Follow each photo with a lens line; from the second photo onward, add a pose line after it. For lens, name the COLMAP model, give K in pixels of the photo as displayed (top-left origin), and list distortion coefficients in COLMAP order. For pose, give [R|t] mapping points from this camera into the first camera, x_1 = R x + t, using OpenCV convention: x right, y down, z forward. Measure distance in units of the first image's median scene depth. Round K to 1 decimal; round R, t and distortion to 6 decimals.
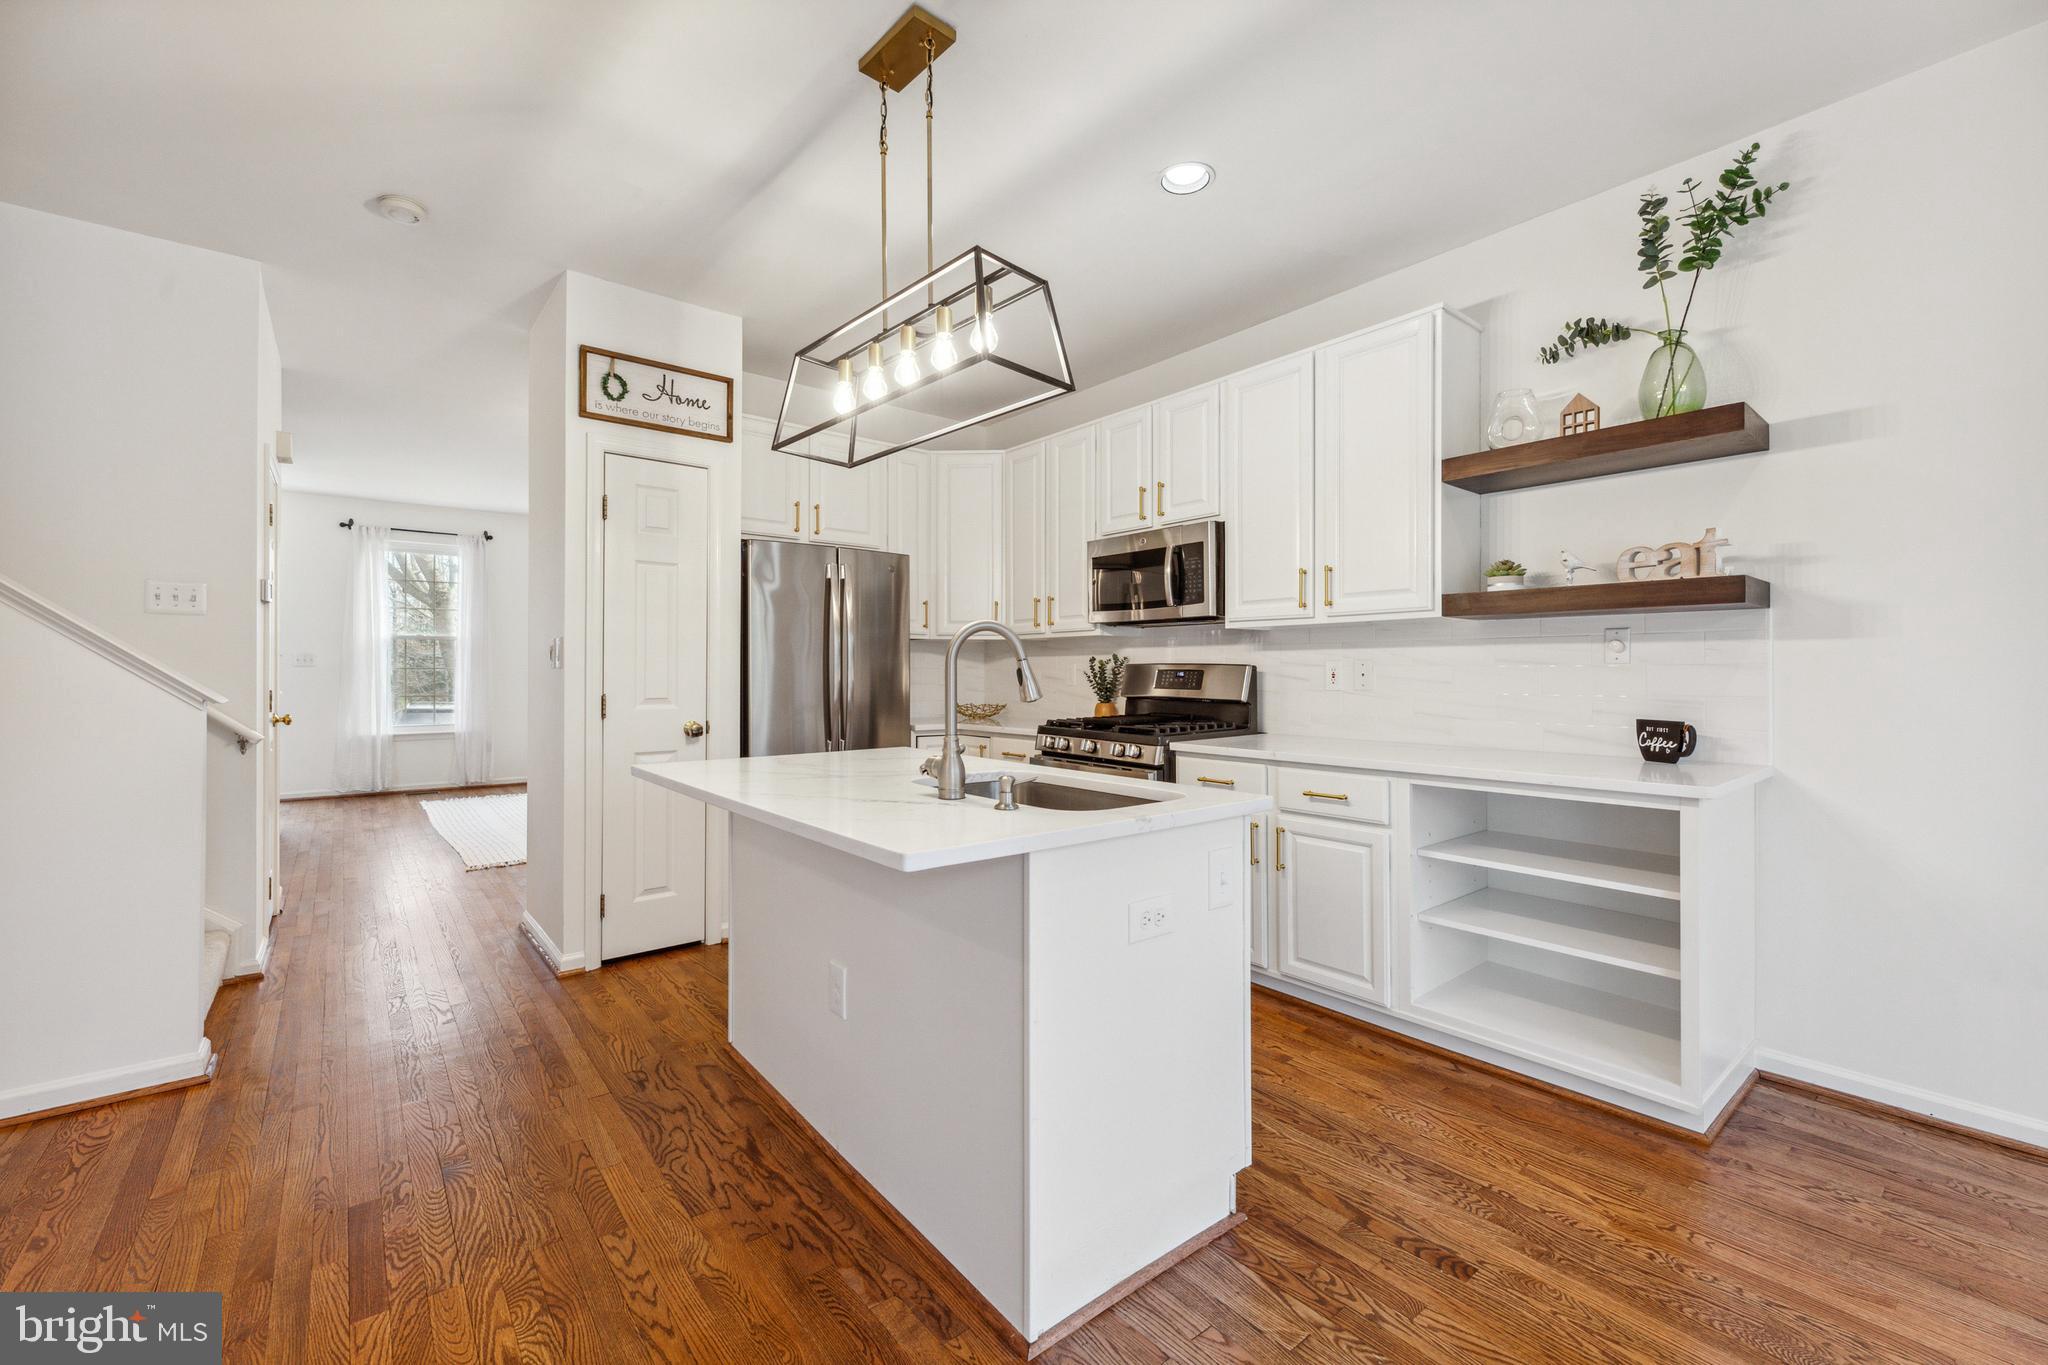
lens RADIAL K [[845.6, 0, 1036.7], [0, 845.6, 667.9], [0, 0, 1]] dist [0.001525, -0.000023]
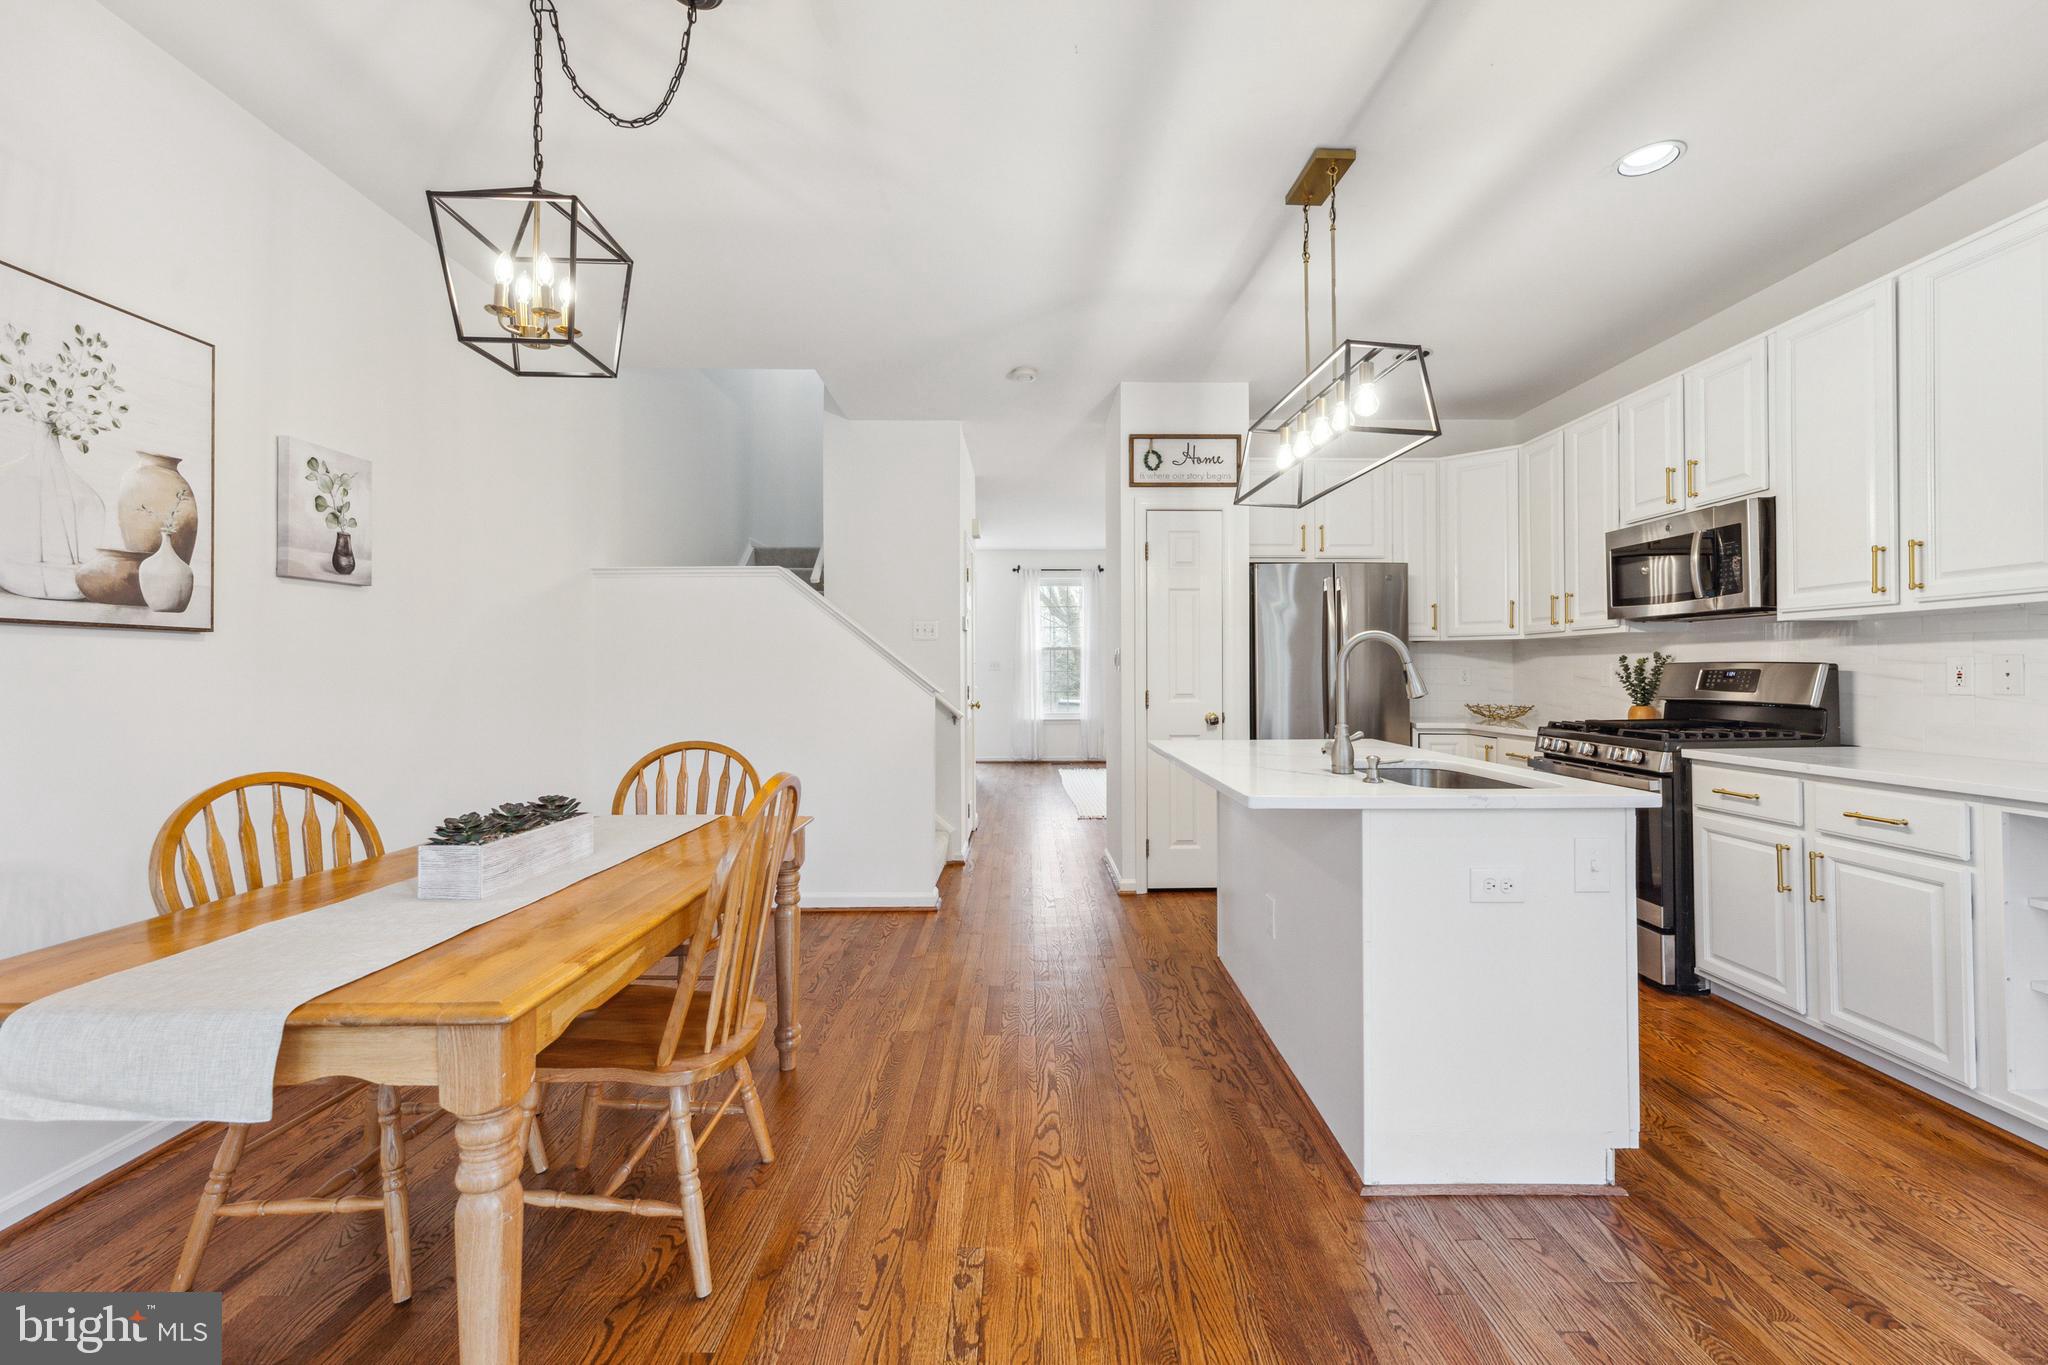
lens RADIAL K [[828.7, 0, 1027.7], [0, 828.7, 667.6], [0, 0, 1]] dist [-0.000435, 0.000070]
pose [[0.773947, -0.007177, -0.633209, 0.206832], [0.006357, 0.999973, -0.003564, -0.001315], [0.633218, -0.001267, 0.773972, -0.164854]]
